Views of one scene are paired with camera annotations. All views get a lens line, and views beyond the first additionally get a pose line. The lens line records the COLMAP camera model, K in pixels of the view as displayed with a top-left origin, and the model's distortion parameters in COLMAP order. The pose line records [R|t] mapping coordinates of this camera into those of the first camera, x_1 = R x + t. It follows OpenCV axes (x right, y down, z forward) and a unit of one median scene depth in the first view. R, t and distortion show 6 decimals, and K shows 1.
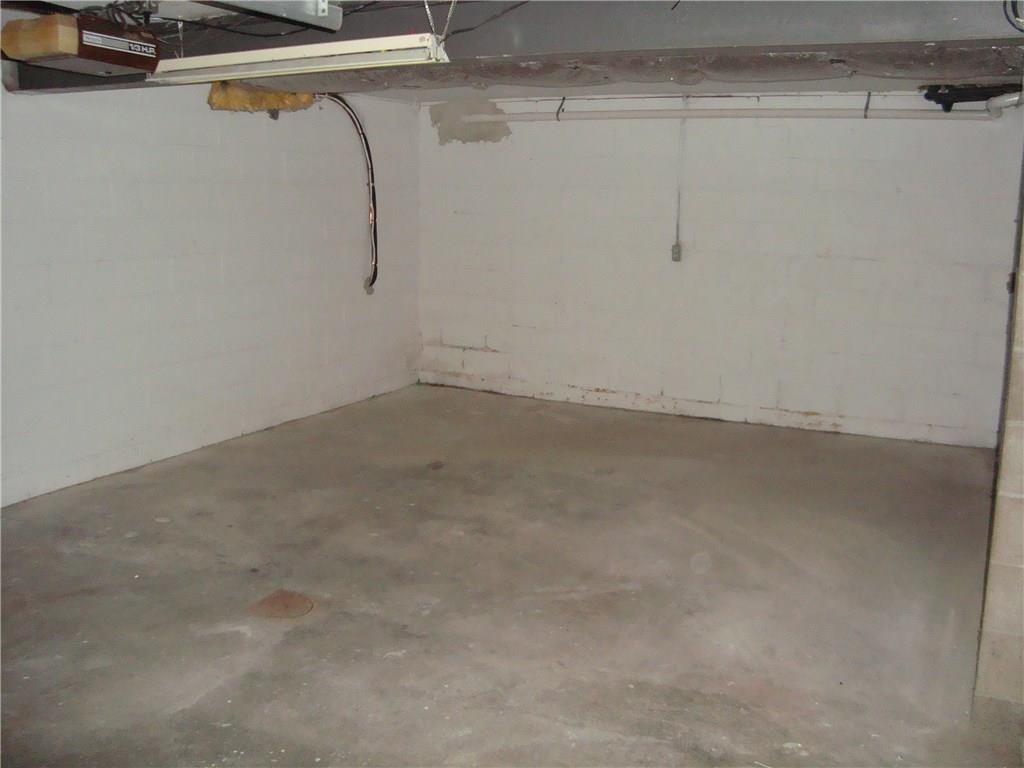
lens RADIAL K [[974.6, 0, 512.0], [0, 974.6, 384.0], [0, 0, 1]] dist [-0.178601, 0.030486]
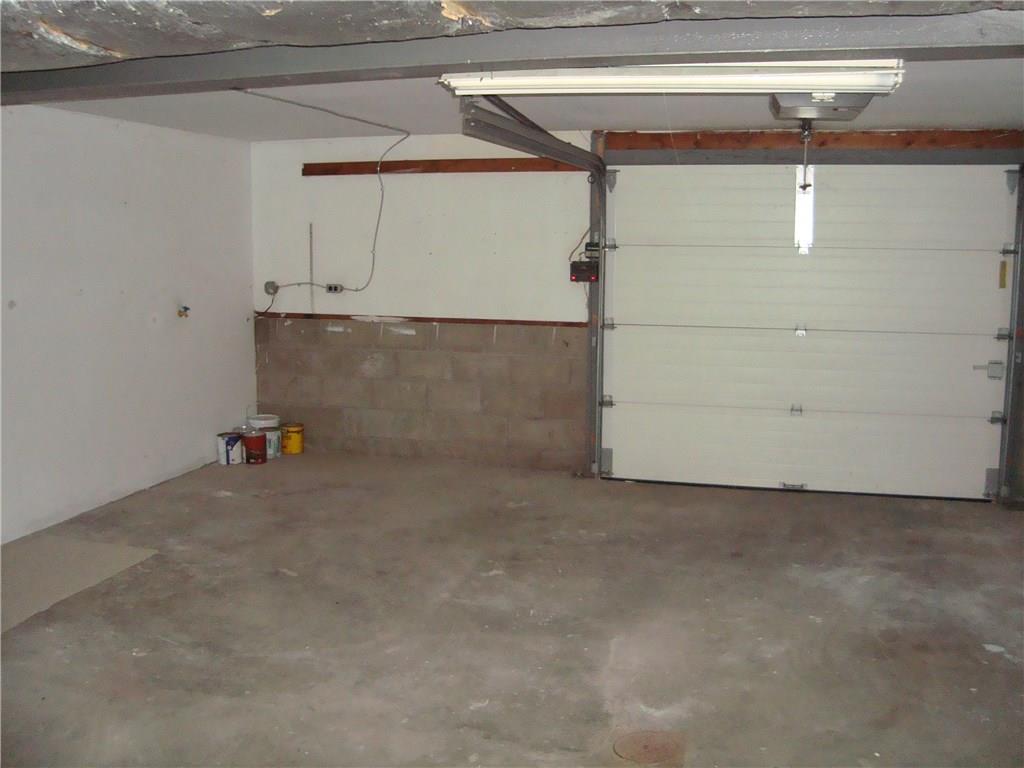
lens RADIAL K [[974.6, 0, 512.0], [0, 974.6, 384.0], [0, 0, 1]] dist [-0.178601, 0.030486]
pose [[-0.981159, 0.000233, -0.193202, 0.035581], [-0.062181, 0.946410, 0.316926, -0.350404], [0.182922, 0.322968, -0.928564, 1.842409]]
